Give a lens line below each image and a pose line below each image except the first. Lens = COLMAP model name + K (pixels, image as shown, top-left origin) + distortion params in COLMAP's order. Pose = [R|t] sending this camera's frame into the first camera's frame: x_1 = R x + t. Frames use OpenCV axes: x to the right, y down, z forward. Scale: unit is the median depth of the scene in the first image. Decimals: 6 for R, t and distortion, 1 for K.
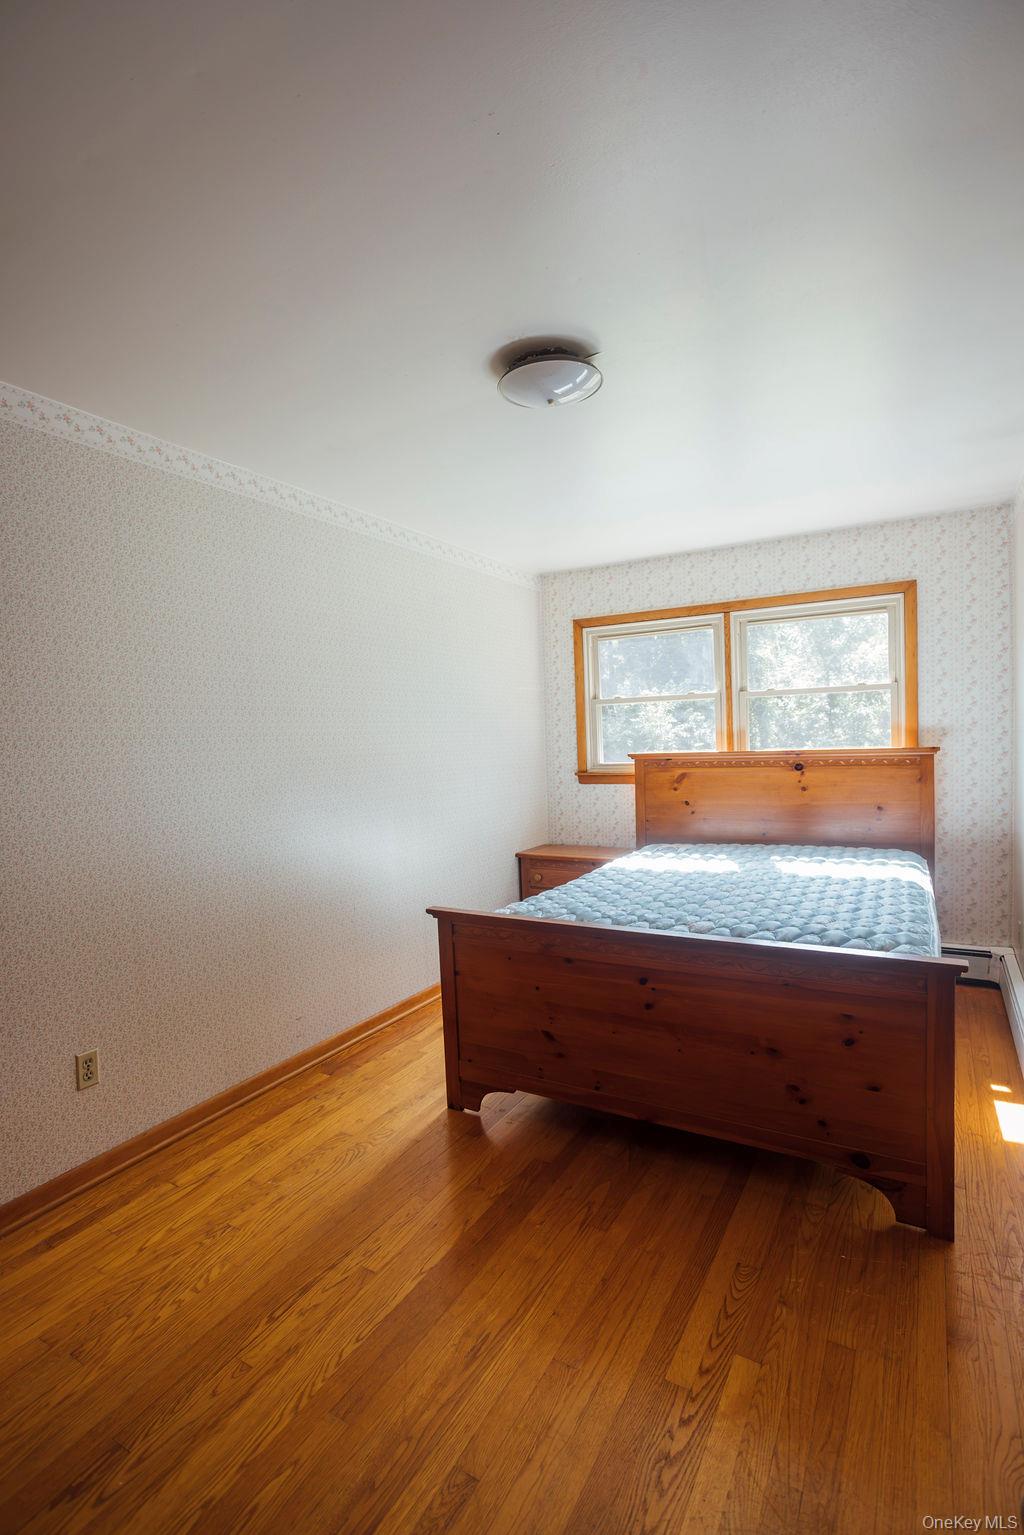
lens RADIAL K [[743.7, 0, 511.1], [0, 743.7, 767.7], [0, 0, 1]] dist [-0.030119, 0.003625]
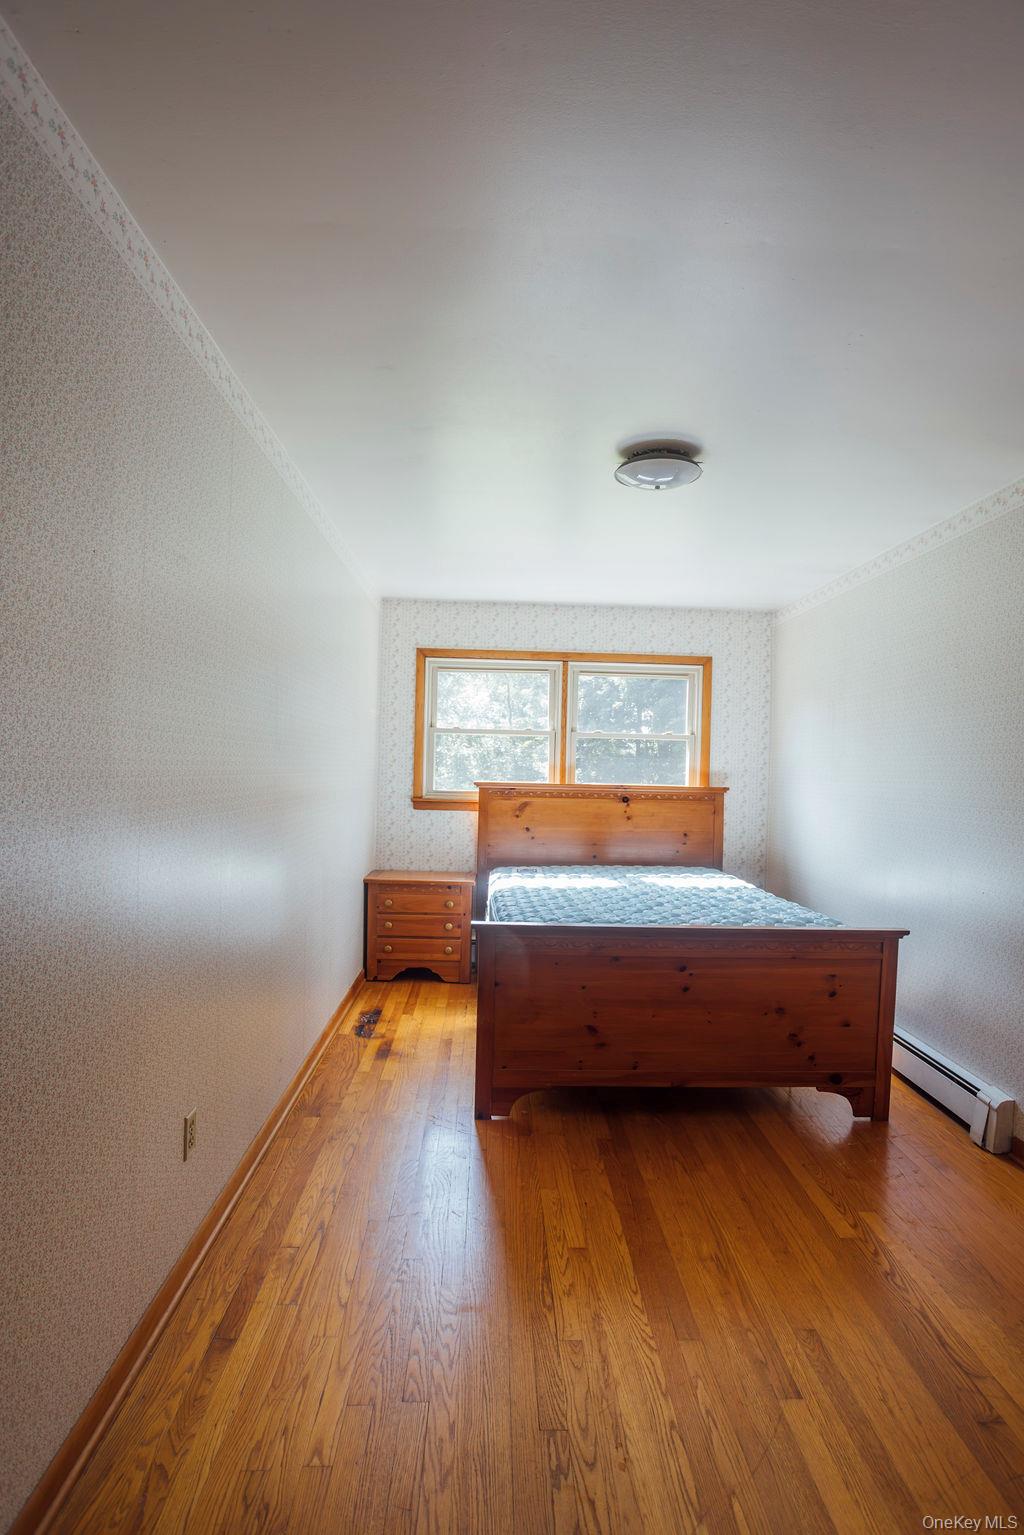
lens RADIAL K [[790.9, 0, 512.7], [0, 790.9, 766.4], [0, 0, 1]] dist [-0.030388, -0.000999]
pose [[0.841410, 0.055700, 0.537519, -0.430192], [-0.031885, 0.998058, -0.053511, 0.018889], [-0.539456, 0.027886, 0.841552, 0.028289]]
